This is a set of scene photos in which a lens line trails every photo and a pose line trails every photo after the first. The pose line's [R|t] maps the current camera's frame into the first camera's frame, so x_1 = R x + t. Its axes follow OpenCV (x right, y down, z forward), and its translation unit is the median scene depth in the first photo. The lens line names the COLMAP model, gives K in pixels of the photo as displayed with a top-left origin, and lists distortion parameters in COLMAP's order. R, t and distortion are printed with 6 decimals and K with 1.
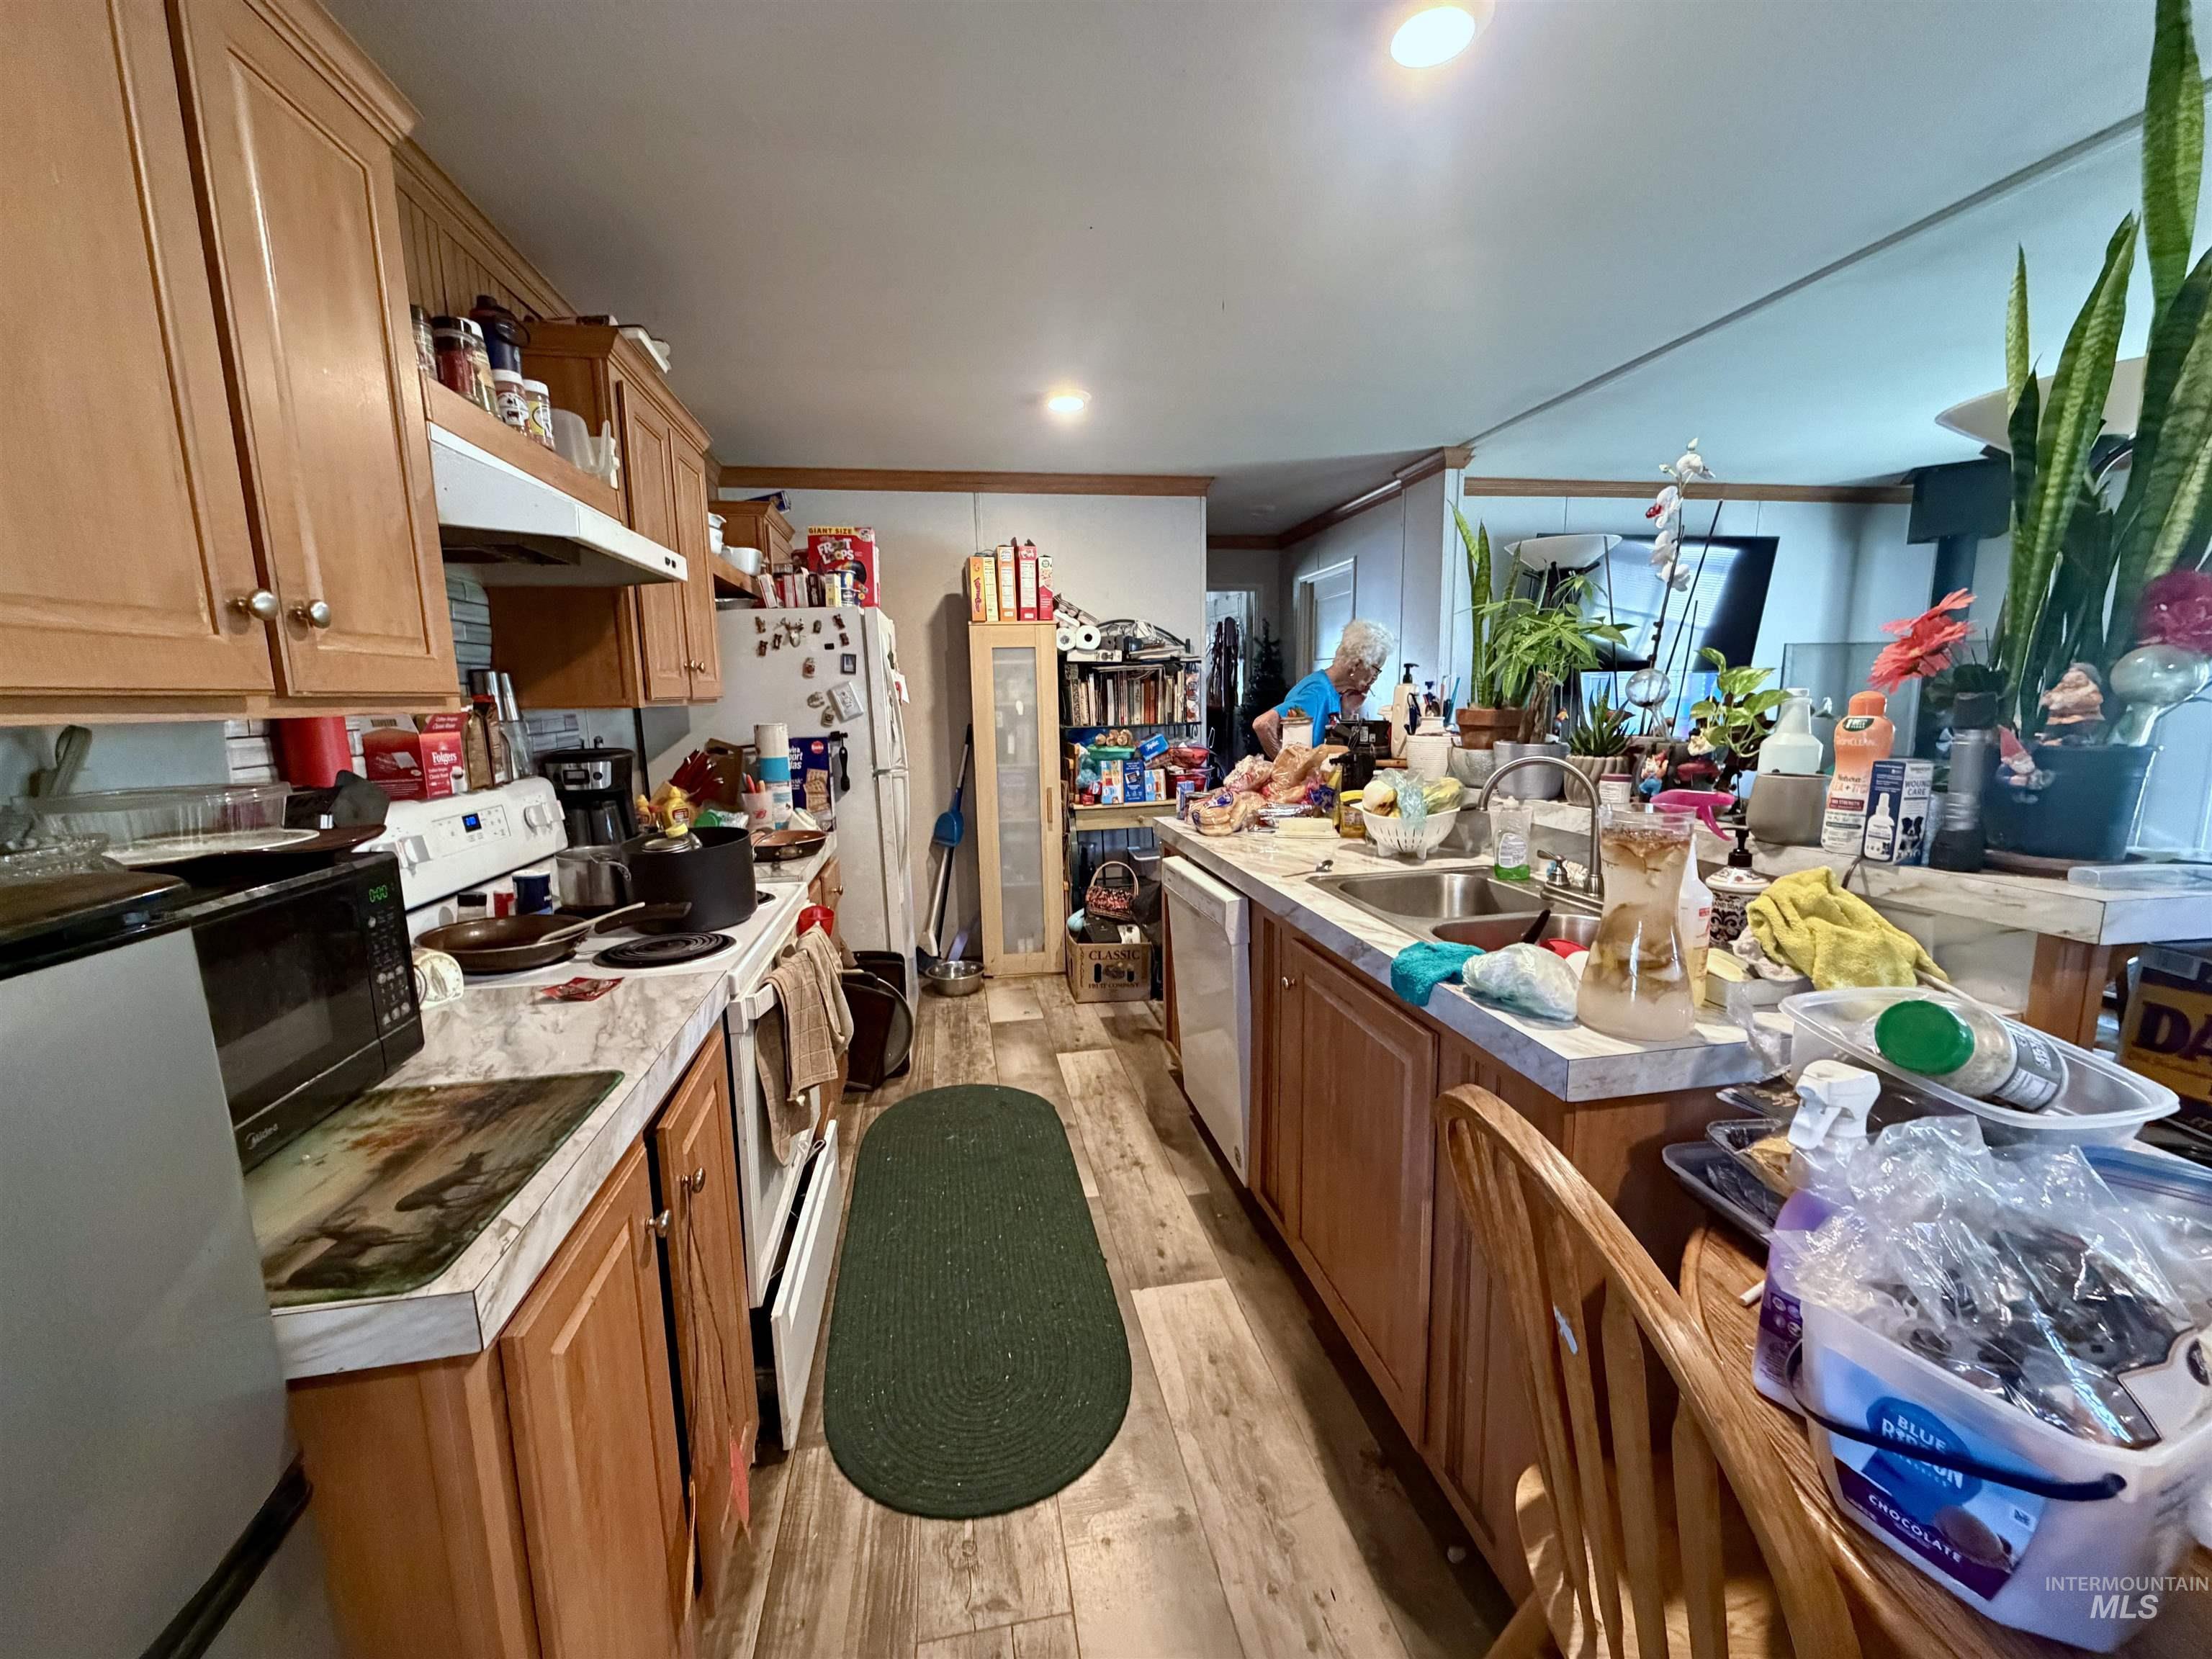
lens RADIAL K [[875.3, 0, 1104.5], [0, 875.3, 827.5], [0, 0, 1]] dist [-0.002263, -0.000376]
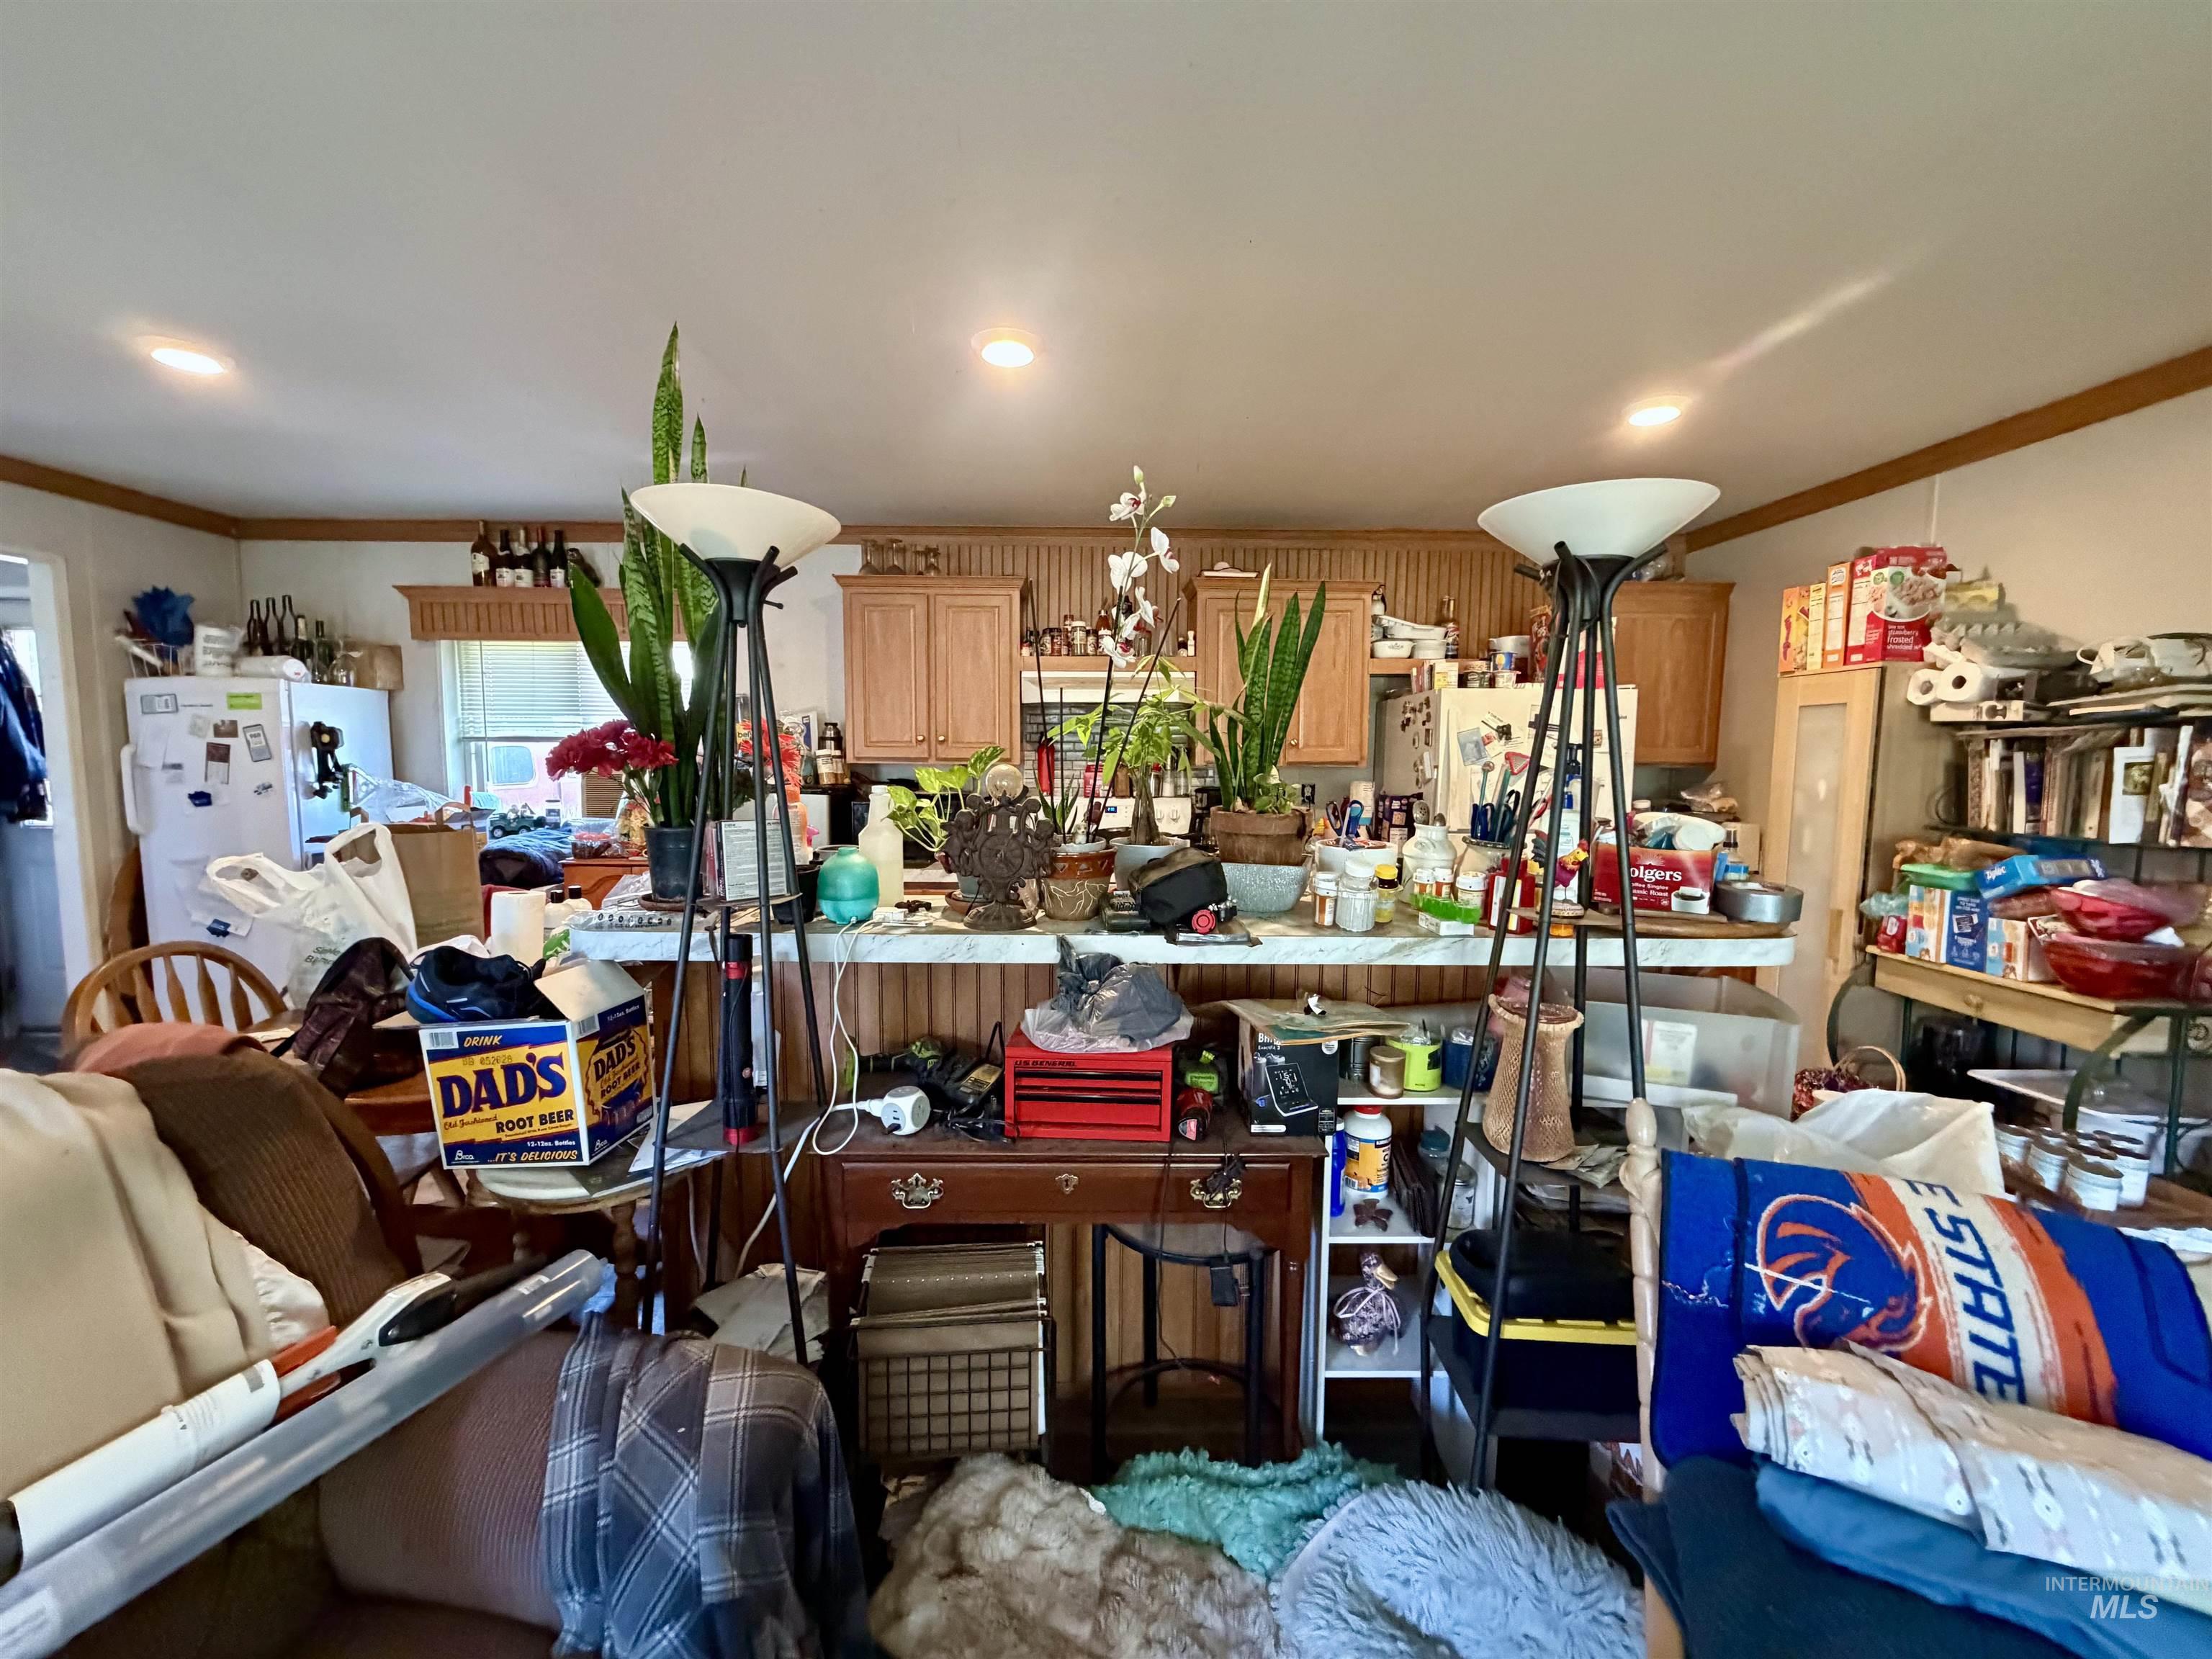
lens RADIAL K [[875.3, 0, 1103.3], [0, 875.3, 826.0], [0, 0, 1]] dist [-0.002263, -0.000376]
pose [[-0.172356, 0.105598, -0.979358, 0.676402], [-0.156671, 0.978642, 0.133093, -0.107789], [0.972495, 0.176377, -0.152131, 0.535496]]
